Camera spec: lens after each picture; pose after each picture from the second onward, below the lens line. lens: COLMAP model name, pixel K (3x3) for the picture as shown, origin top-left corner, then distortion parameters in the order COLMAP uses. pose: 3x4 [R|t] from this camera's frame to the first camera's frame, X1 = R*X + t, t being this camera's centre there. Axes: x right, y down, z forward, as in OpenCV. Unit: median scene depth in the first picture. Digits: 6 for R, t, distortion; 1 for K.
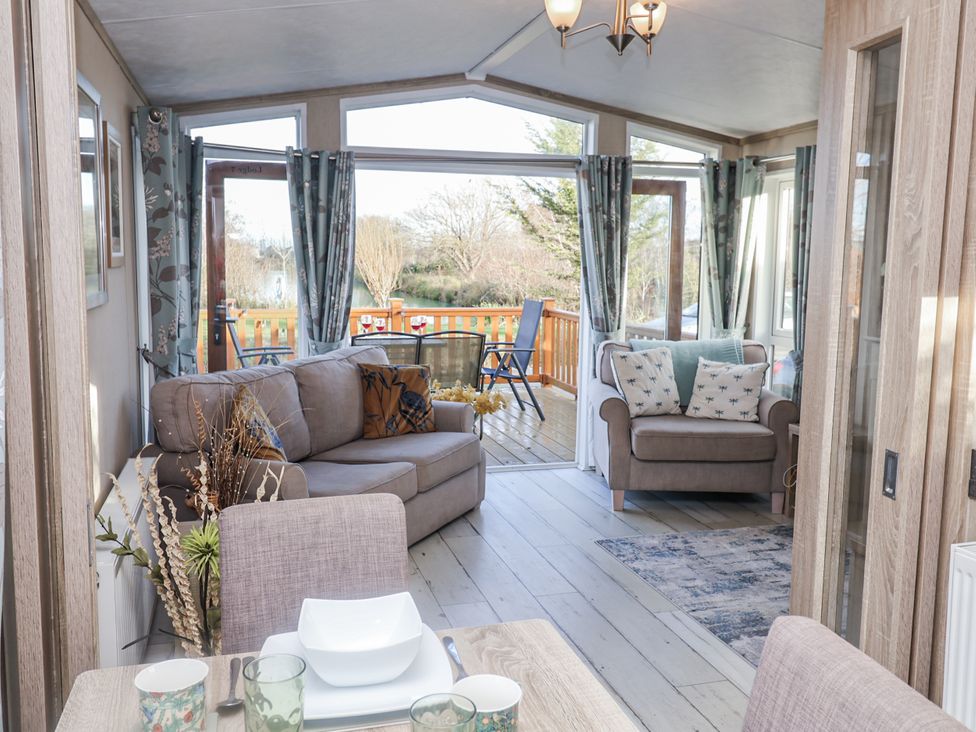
lens RADIAL K [[874.2, 0, 488.0], [0, 874.2, 366.0], [0, 0, 1]] dist [-0.005309, -0.004242]
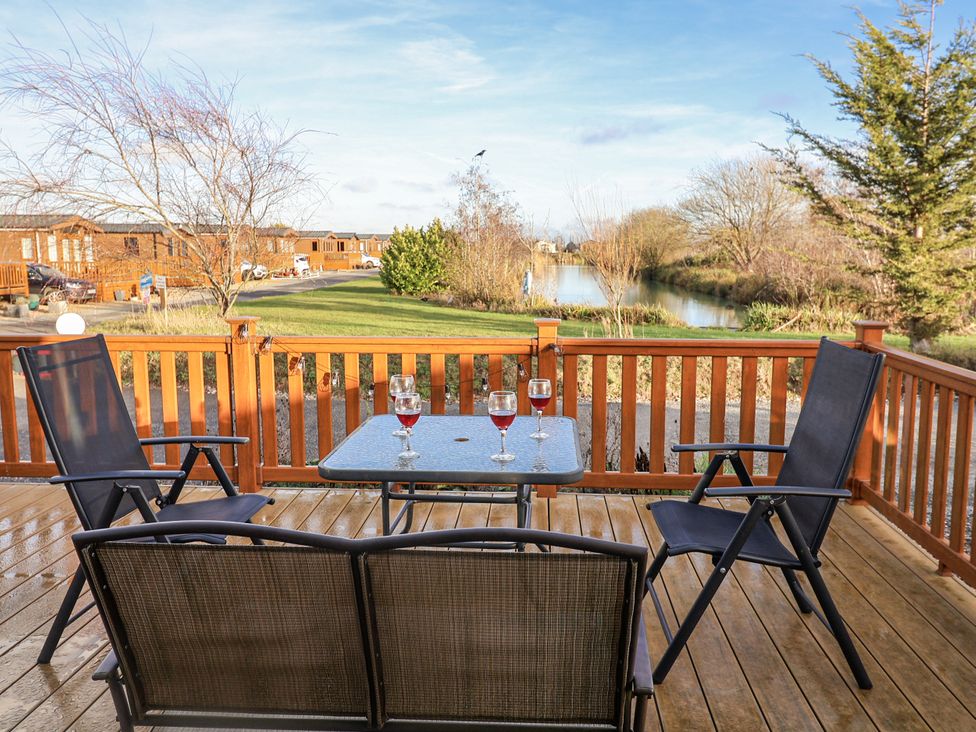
lens RADIAL K [[762.8, 0, 492.2], [0, 762.8, 352.7], [0, 0, 1]] dist [0.006741, -0.048195]
pose [[0.939822, 0.034172, -0.339951, 0.021834], [-0.031811, 0.999416, 0.012516, -0.080014], [0.340180, -0.000949, 0.940360, 0.733960]]
